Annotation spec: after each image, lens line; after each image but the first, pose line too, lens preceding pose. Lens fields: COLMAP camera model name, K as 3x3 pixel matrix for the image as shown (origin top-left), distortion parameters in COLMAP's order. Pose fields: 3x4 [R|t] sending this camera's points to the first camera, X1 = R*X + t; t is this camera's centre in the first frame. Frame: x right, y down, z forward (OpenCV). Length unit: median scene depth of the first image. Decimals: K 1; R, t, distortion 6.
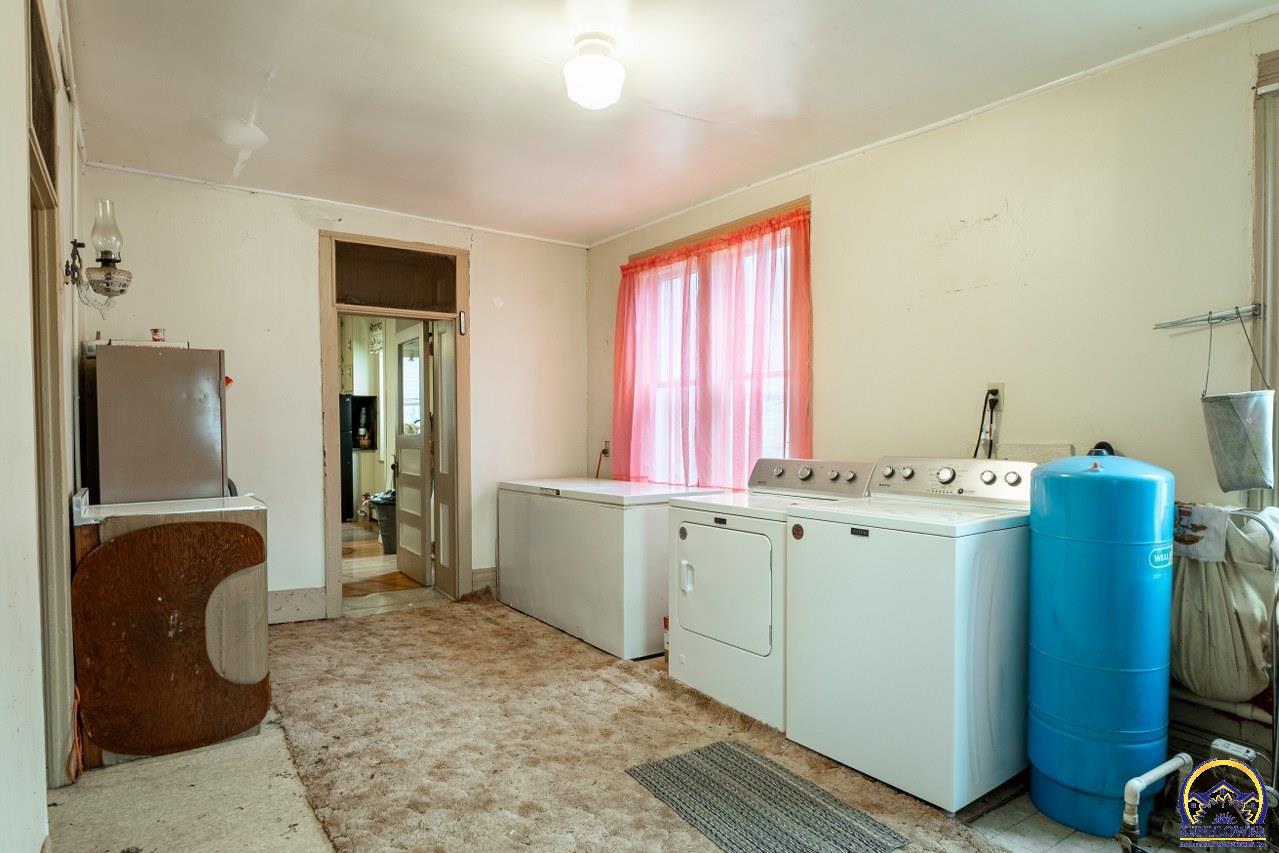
lens RADIAL K [[694.4, 0, 635.1], [0, 694.4, 433.4], [0, 0, 1]] dist [0.001107, -0.001202]
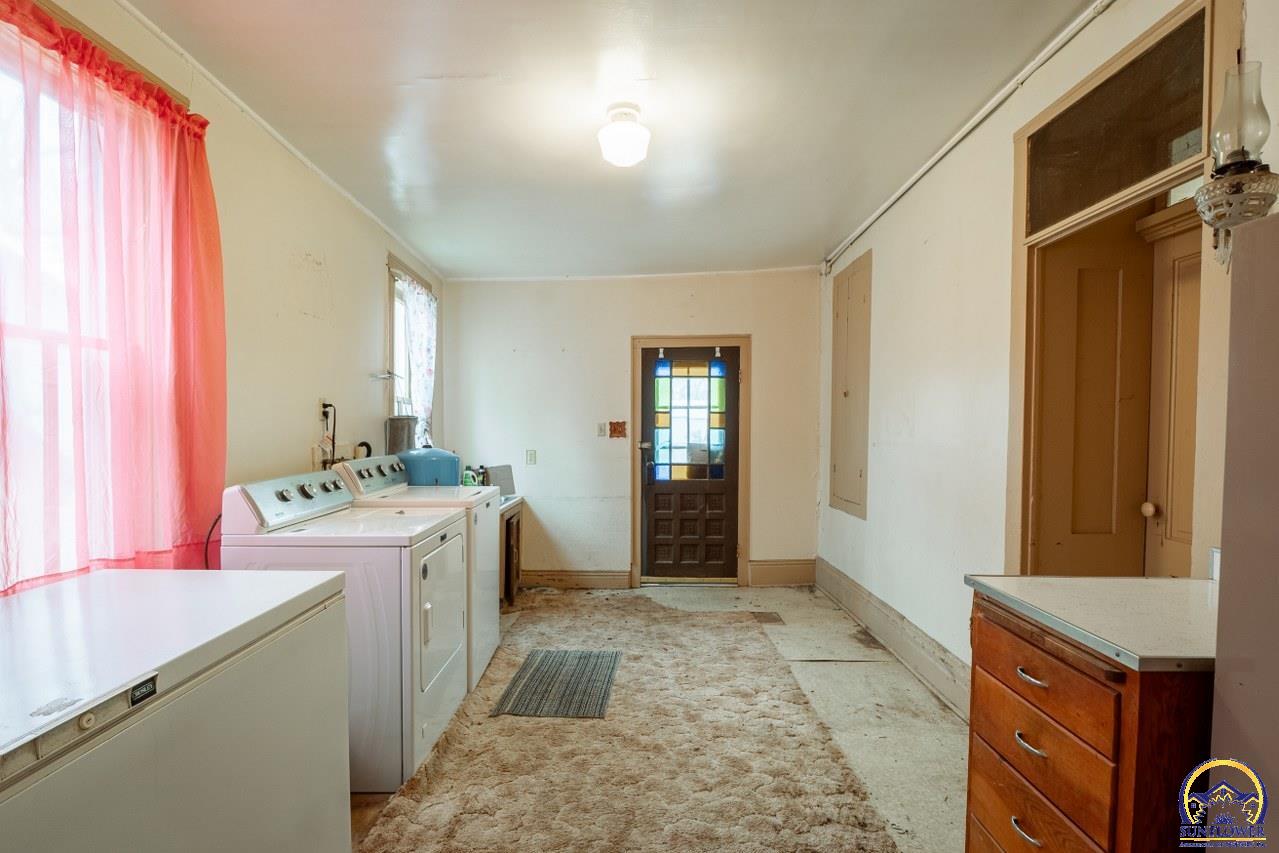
lens RADIAL K [[638.8, 0, 636.0], [0, 638.8, 426.0], [0, 0, 1]] dist [-0.011046, -0.000579]
pose [[-0.808100, -0.003031, 0.589037, -0.638972], [0.003205, 0.999949, 0.009542, -0.033211], [-0.589036, 0.009599, -0.808050, 1.663710]]
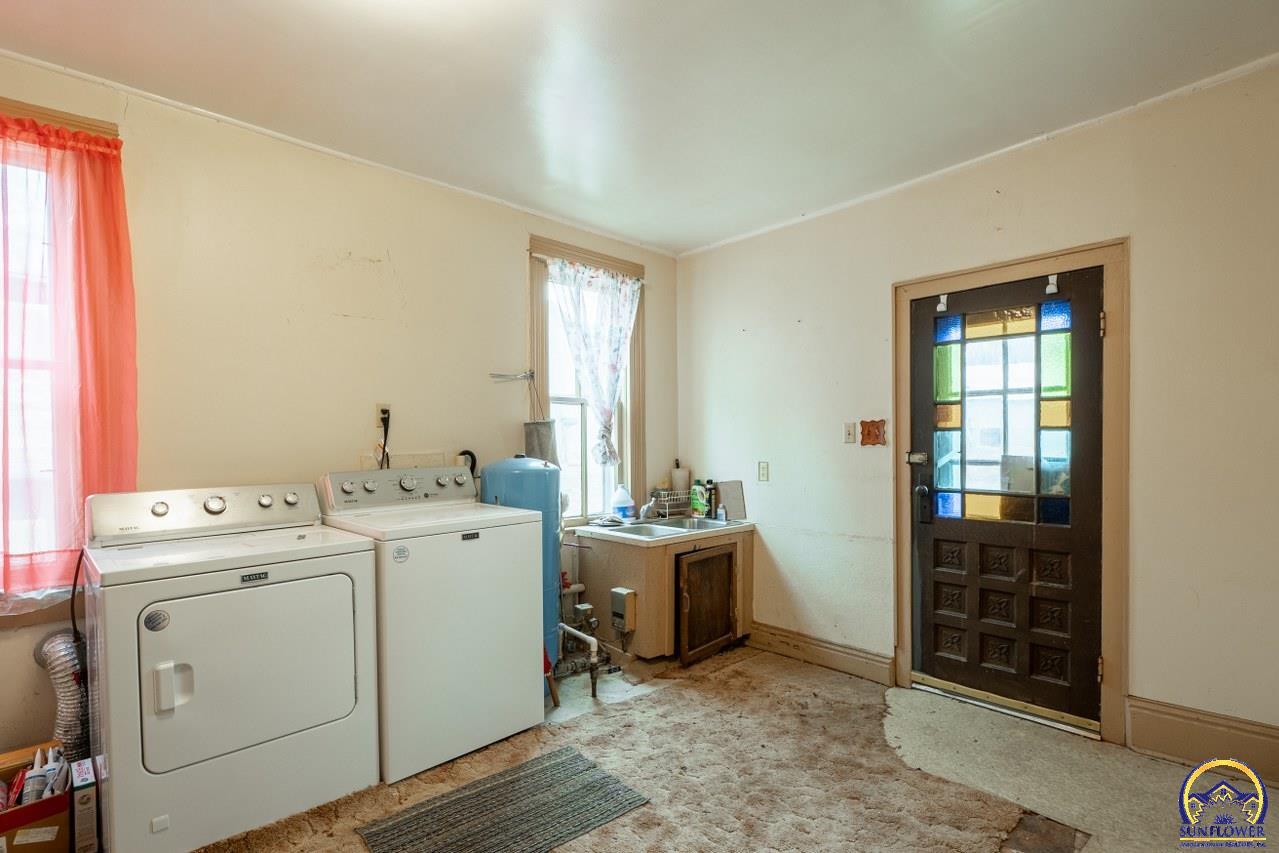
lens RADIAL K [[638.8, 0, 639.2], [0, 638.8, 435.0], [0, 0, 1]] dist [-0.011046, -0.000579]
pose [[-0.124128, -0.003343, 0.992261, -0.627413], [0.022316, 0.999732, 0.006160, -0.017669], [-0.992015, 0.022908, -0.124020, 0.740528]]
